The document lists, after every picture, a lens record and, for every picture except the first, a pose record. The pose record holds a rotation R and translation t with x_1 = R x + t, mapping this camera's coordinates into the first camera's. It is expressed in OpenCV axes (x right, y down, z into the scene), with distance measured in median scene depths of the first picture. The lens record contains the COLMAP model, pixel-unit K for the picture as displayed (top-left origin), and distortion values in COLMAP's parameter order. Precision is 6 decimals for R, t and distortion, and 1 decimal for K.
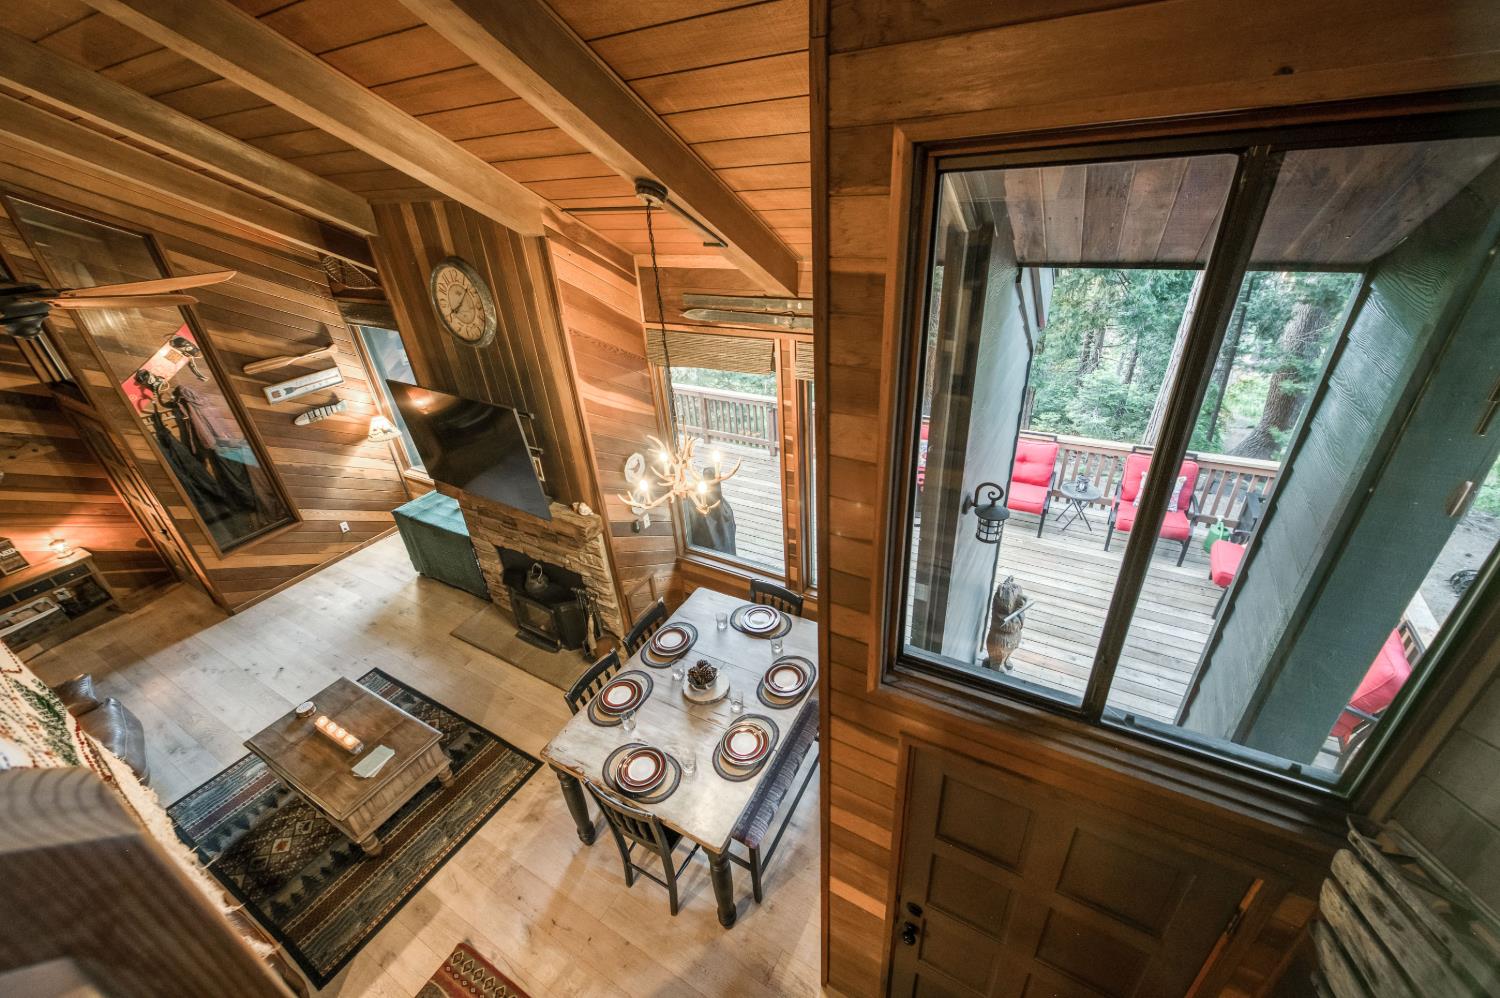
lens RADIAL K [[584.7, 0, 761.1], [0, 584.7, 486.0], [0, 0, 1]] dist [0.001588, -0.000057]
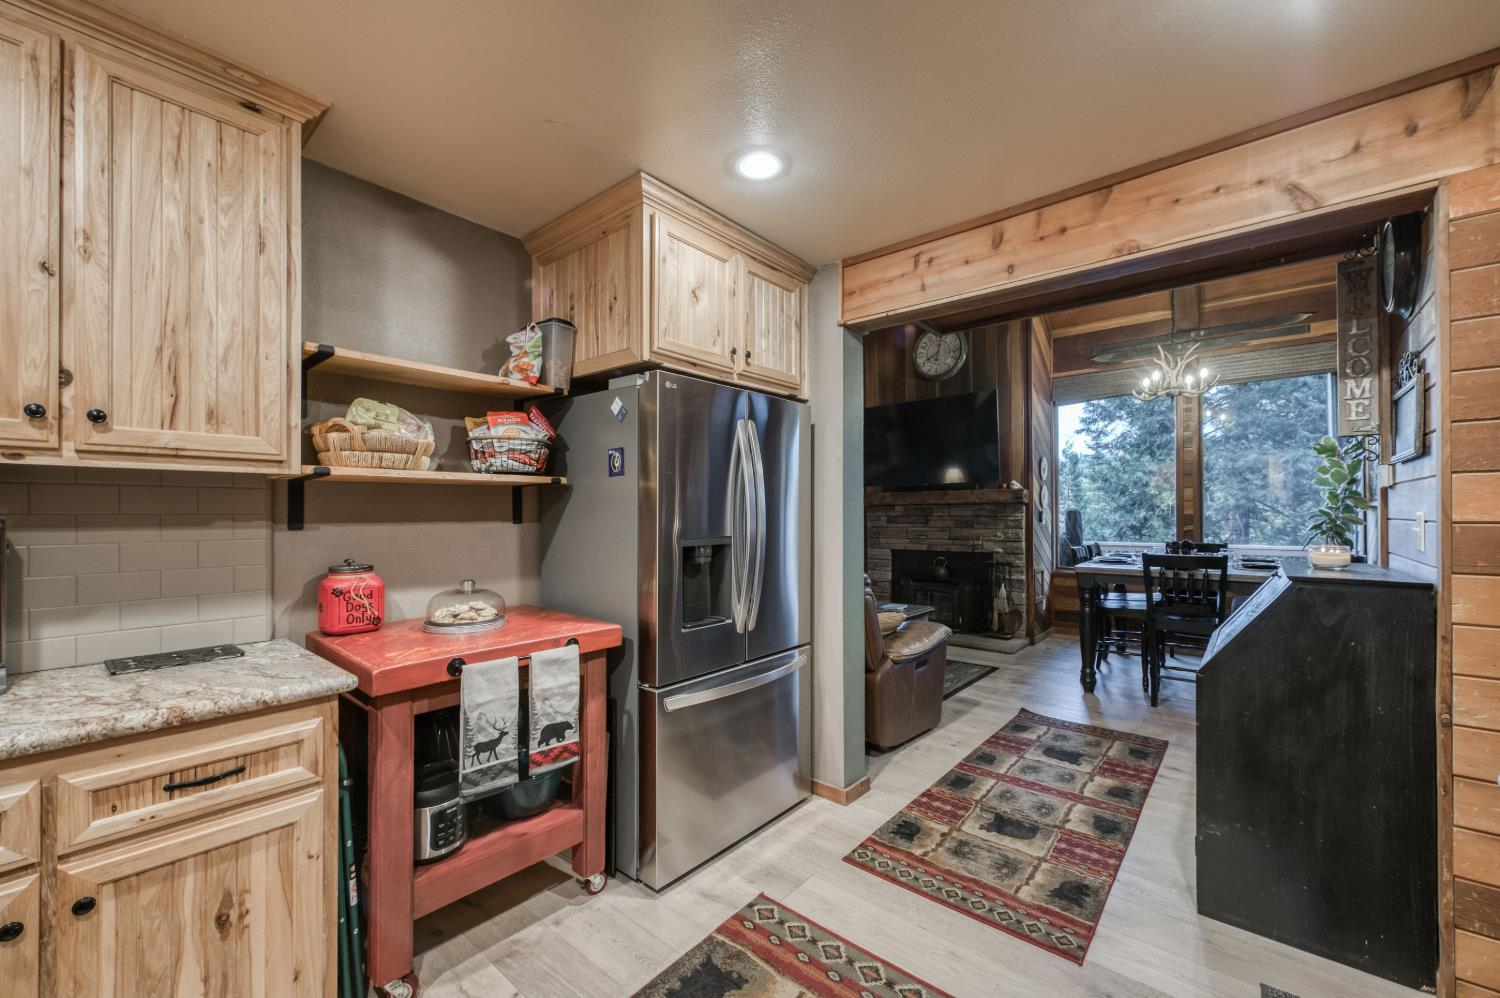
lens RADIAL K [[599.9, 0, 752.9], [0, 599.9, 508.9], [0, 0, 1]] dist [0.002299, -0.000269]
pose [[0.980918, 0.049221, -0.188086, -0.479251], [-0.133011, 0.875486, -0.464577, 0.608448], [0.141800, 0.480730, 0.865327, -0.171672]]
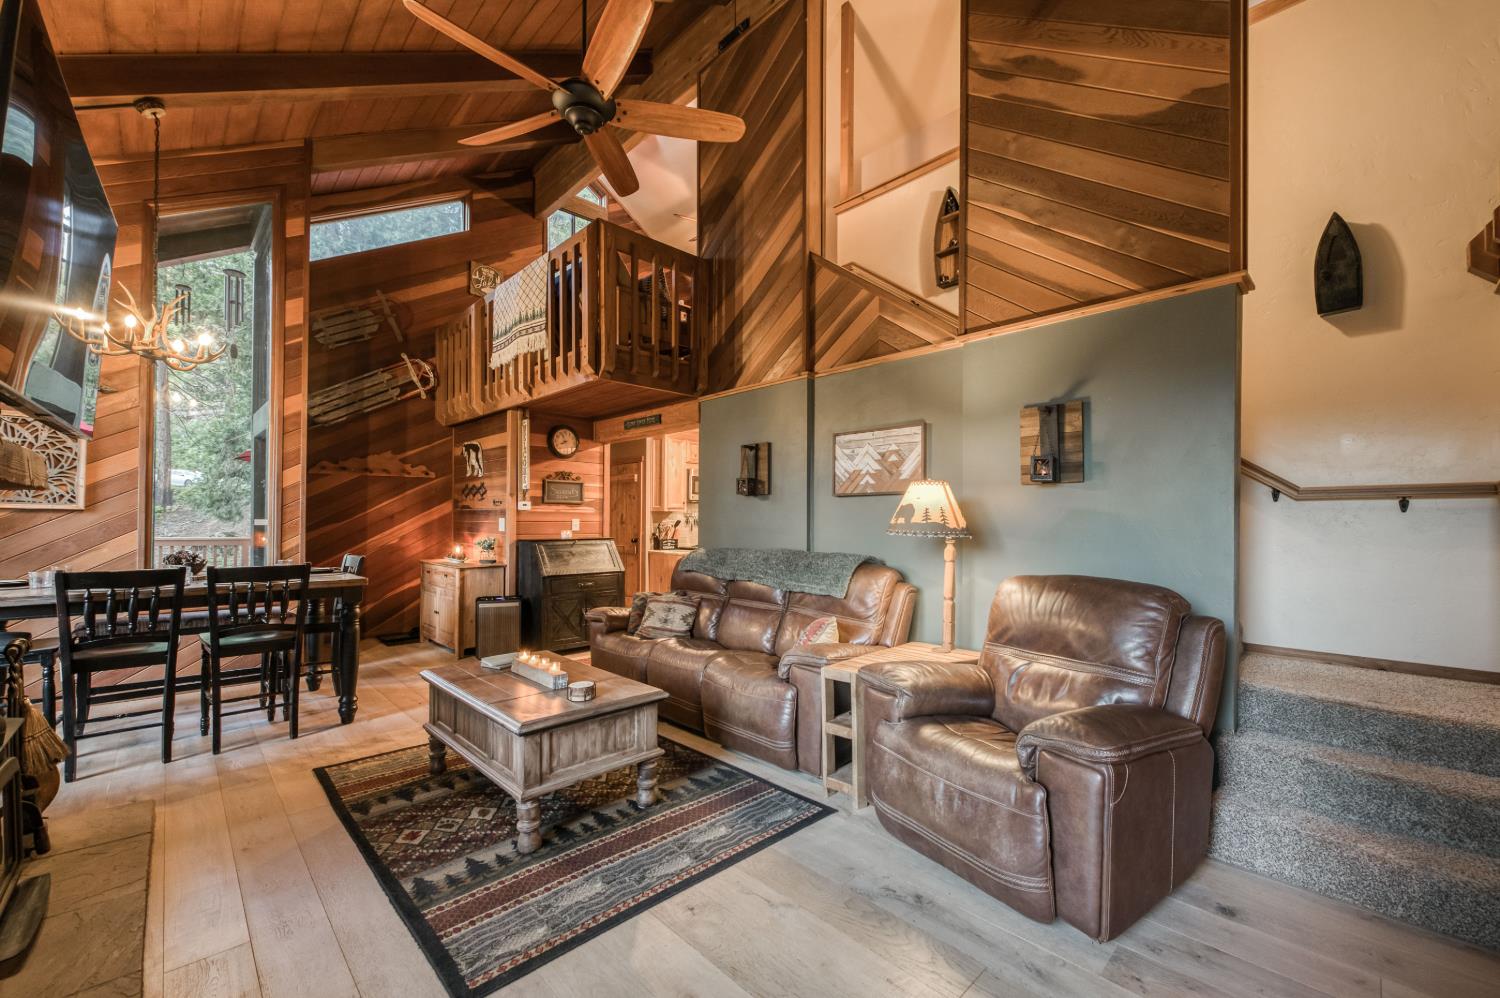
lens RADIAL K [[592.5, 0, 768.4], [0, 592.5, 520.2], [0, 0, 1]] dist [0.001879, -0.000019]
pose [[-0.962510, 0.046375, 0.267252, -0.818253], [0.165597, 0.880816, 0.443555, -0.006737], [-0.214830, 0.471183, -0.855474, 1.009292]]
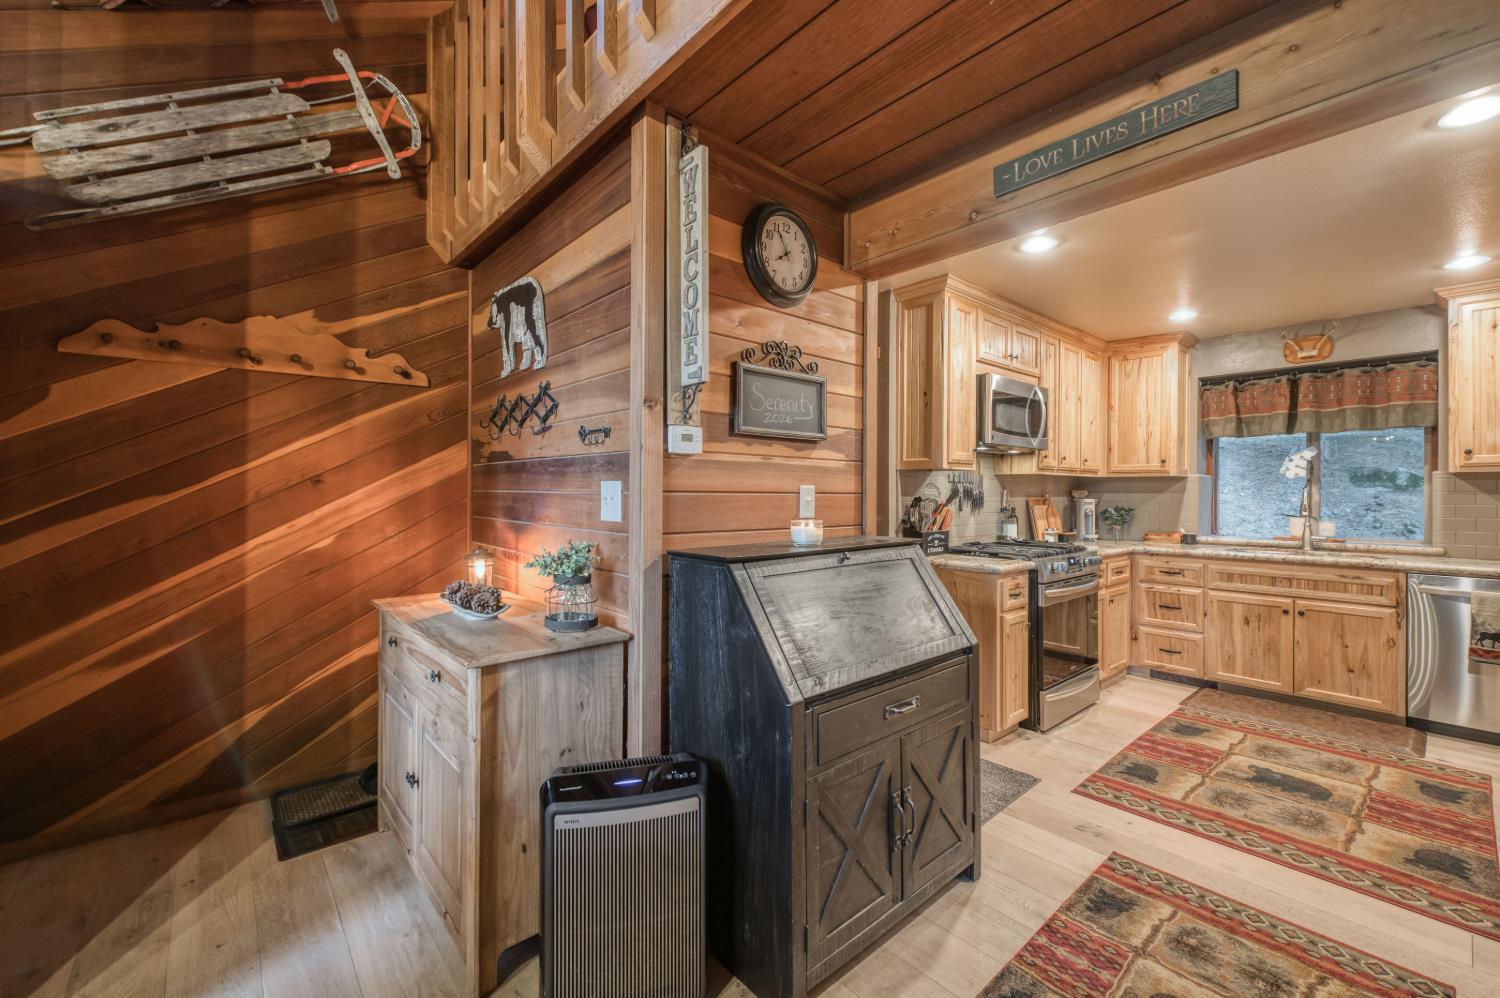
lens RADIAL K [[616.1, 0, 762.7], [0, 616.1, 491.9], [0, 0, 1]] dist [0.003924, -0.000759]
pose [[-0.943642, 0.047513, 0.327540, -0.292916], [0.194262, 0.880748, 0.431908, 0.242232], [-0.267959, 0.471195, -0.840341, 0.497818]]
